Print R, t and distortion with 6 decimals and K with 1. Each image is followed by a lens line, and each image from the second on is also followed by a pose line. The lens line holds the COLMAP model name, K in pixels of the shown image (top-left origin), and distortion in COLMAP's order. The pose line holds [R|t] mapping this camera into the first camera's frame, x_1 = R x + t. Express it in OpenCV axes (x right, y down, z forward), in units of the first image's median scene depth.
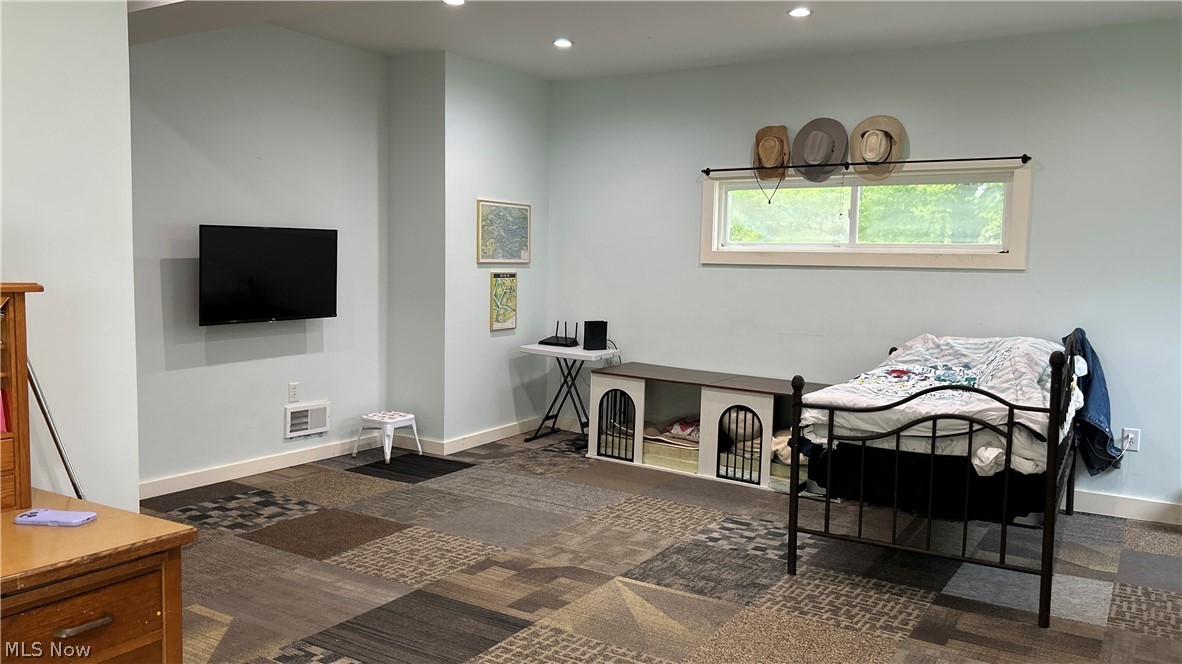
lens RADIAL K [[890.9, 0, 598.5], [0, 890.9, 330.5], [0, 0, 1]] dist [0.057101, -0.061816]
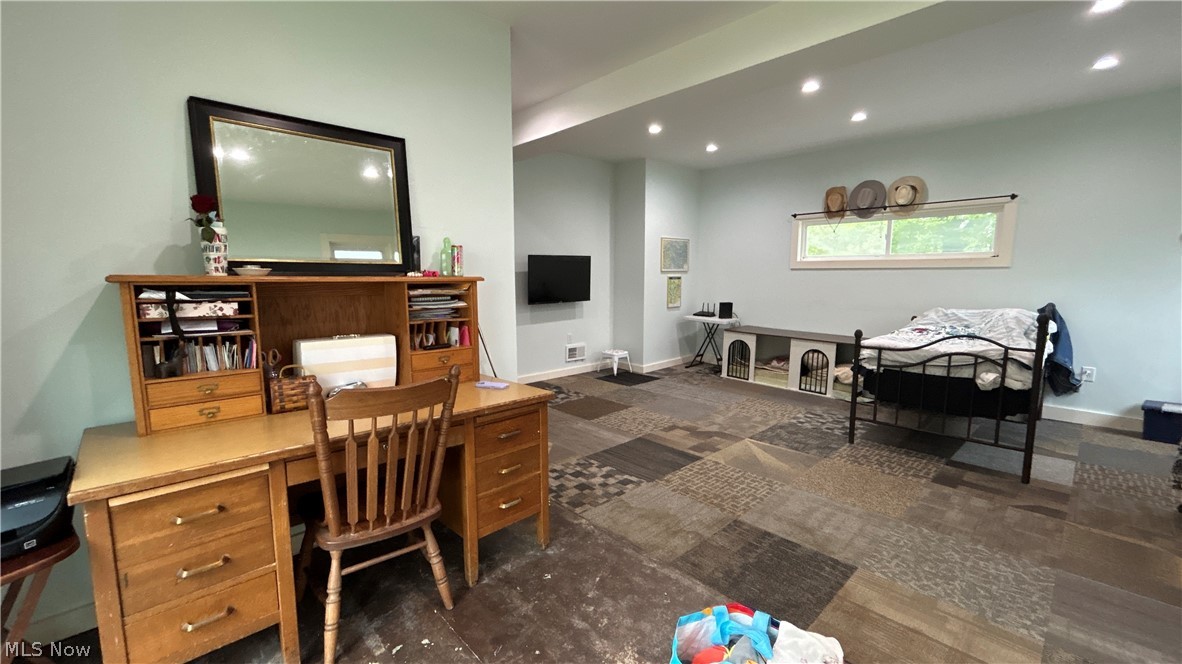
lens RADIAL K [[478.7, 0, 585.7], [0, 478.7, 332.2], [0, 0, 1]] dist [-0.004824, 0.003165]
pose [[0.966195, 0.009058, -0.257653, -0.039603], [0.001244, 0.999207, 0.039793, 0.015469], [0.257810, -0.038768, 0.965418, -0.020402]]
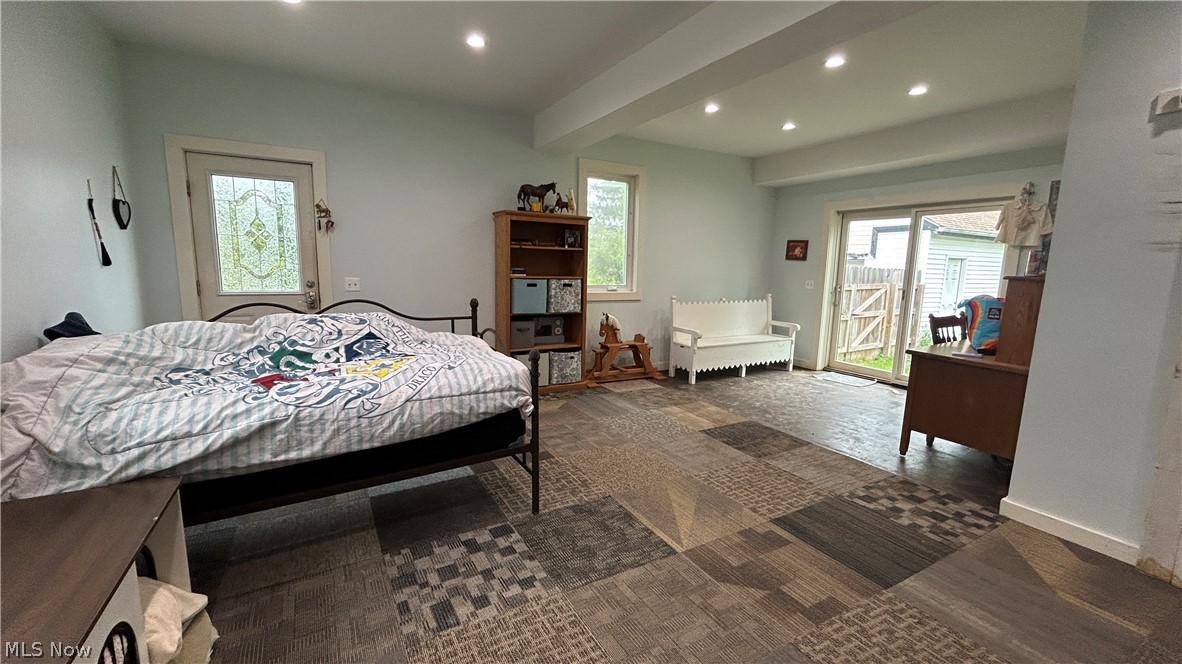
lens RADIAL K [[478.7, 0, 588.4], [0, 478.7, 331.3], [0, 0, 1]] dist [-0.004824, 0.003165]
pose [[-0.880455, -0.107246, 0.461841, -0.099579], [-0.000955, 0.974481, 0.224467, -0.092889], [-0.474129, 0.197192, -0.858089, 1.263583]]
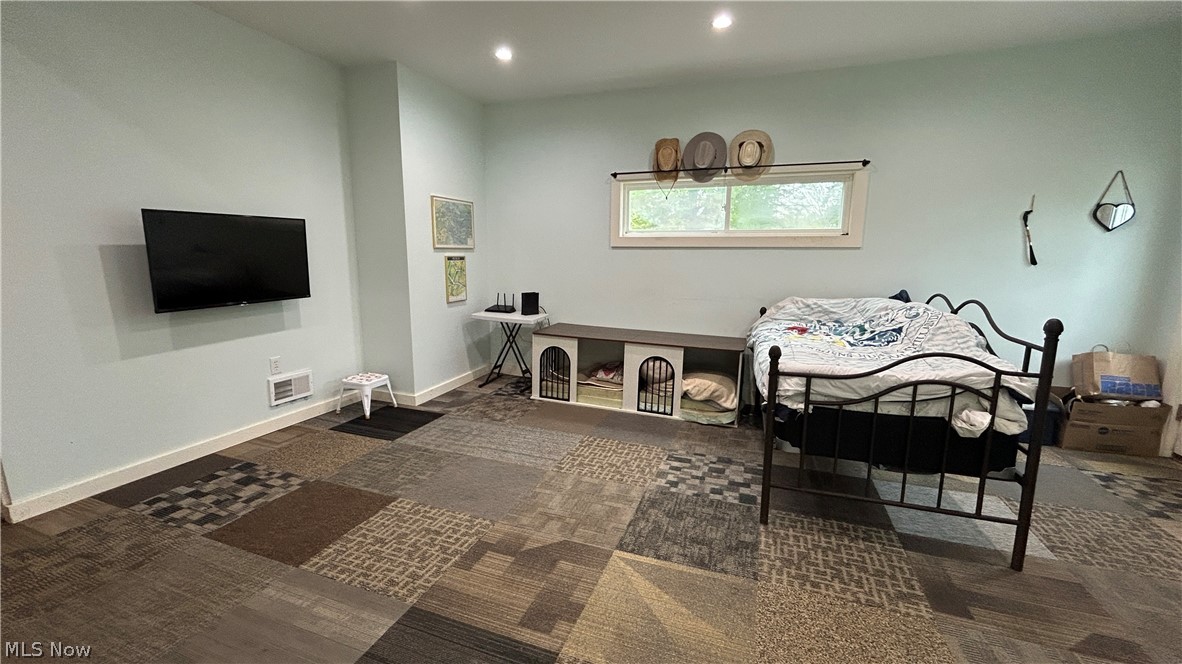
lens RADIAL K [[478.7, 0, 586.4], [0, 478.7, 334.2], [0, 0, 1]] dist [-0.004824, 0.003165]
pose [[0.979402, -0.047396, 0.196277, -0.089643], [0.029079, 0.995035, 0.095178, -0.020247], [-0.199814, -0.087510, 0.975918, 0.419913]]
